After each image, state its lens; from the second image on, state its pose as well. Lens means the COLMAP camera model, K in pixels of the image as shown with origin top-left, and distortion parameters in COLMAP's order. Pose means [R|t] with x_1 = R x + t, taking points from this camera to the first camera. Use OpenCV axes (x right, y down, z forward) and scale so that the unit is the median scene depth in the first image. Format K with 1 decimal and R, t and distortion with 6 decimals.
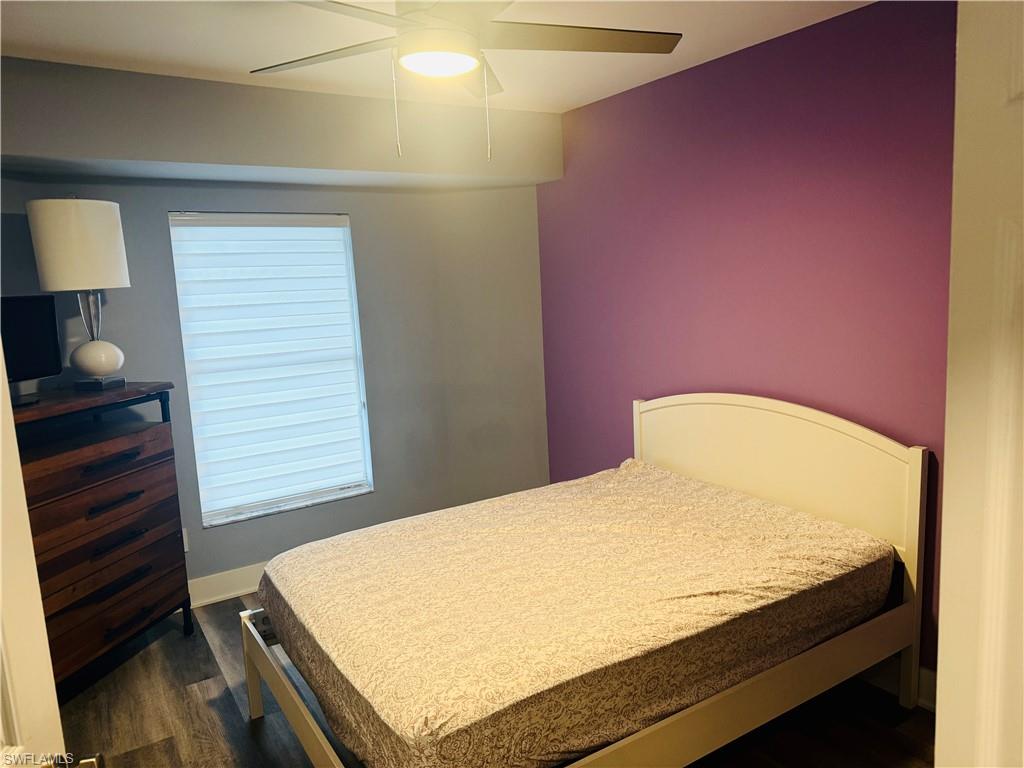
lens RADIAL K [[708.1, 0, 512.0], [0, 708.1, 384.0], [0, 0, 1]] dist [0.123237, -0.175863]
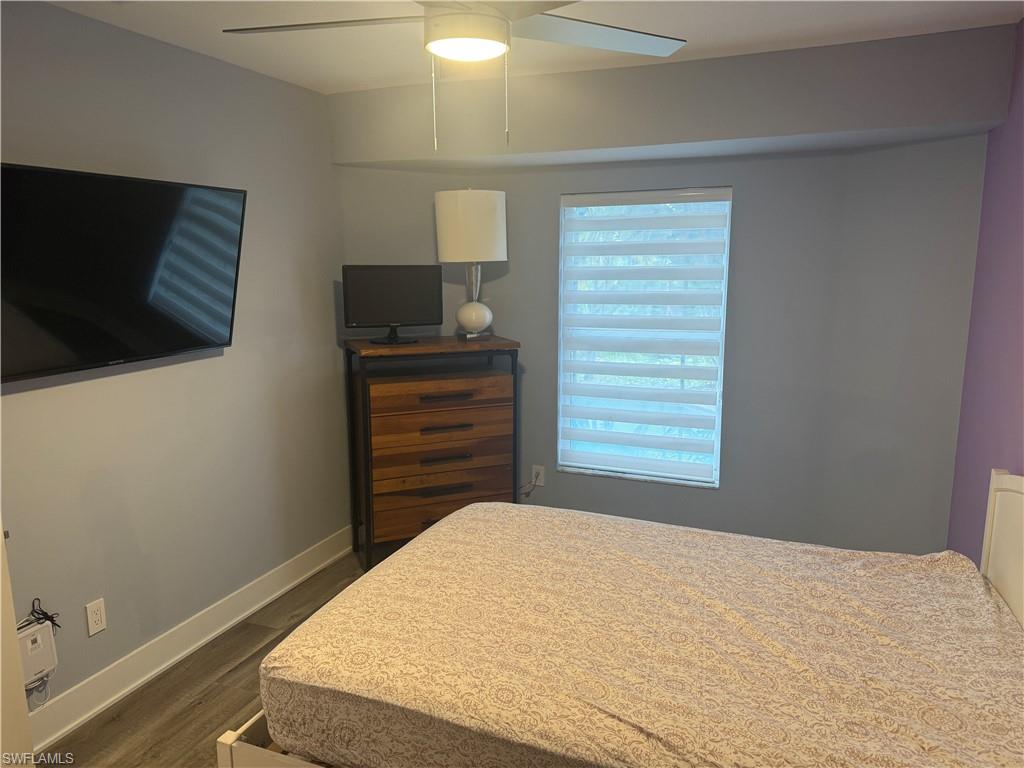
lens RADIAL K [[708.1, 0, 512.0], [0, 708.1, 384.0], [0, 0, 1]] dist [0.123237, -0.175863]
pose [[0.590349, 0.185078, -0.785643, 0.532056], [-0.139888, 0.982087, 0.126240, -0.094932], [0.794934, 0.035376, 0.605664, 0.330683]]
